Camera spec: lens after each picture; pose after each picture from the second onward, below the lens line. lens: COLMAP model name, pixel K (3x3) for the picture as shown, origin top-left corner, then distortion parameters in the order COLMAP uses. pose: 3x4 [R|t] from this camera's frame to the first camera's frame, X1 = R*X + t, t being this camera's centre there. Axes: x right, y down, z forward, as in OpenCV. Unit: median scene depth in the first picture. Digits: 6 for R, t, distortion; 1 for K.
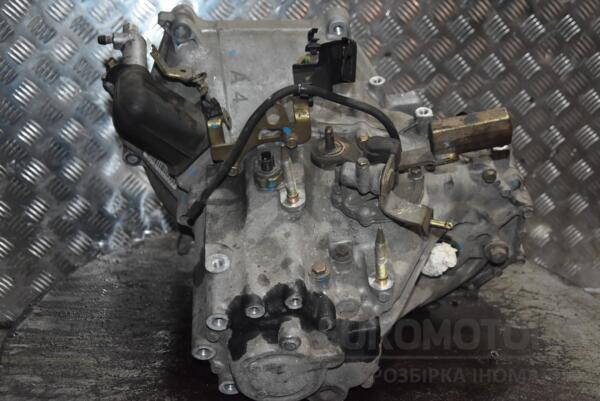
lens RADIAL K [[792.7, 0, 298.6], [0, 792.7, 198.1], [0, 0, 1]] dist [0.221959, 0.000000]
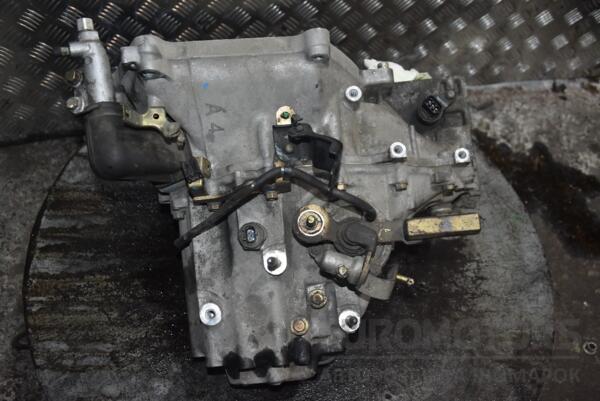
lens RADIAL K [[671.0, 0, 295.7], [0, 671.0, 201.0], [0, 0, 1]] dist [0.117353, 0.000000]
pose [[0.995164, -0.034448, 0.091989, -0.068040], [-0.030493, 0.781880, 0.622683, -0.711468], [-0.093374, -0.622477, 0.777048, 0.352949]]
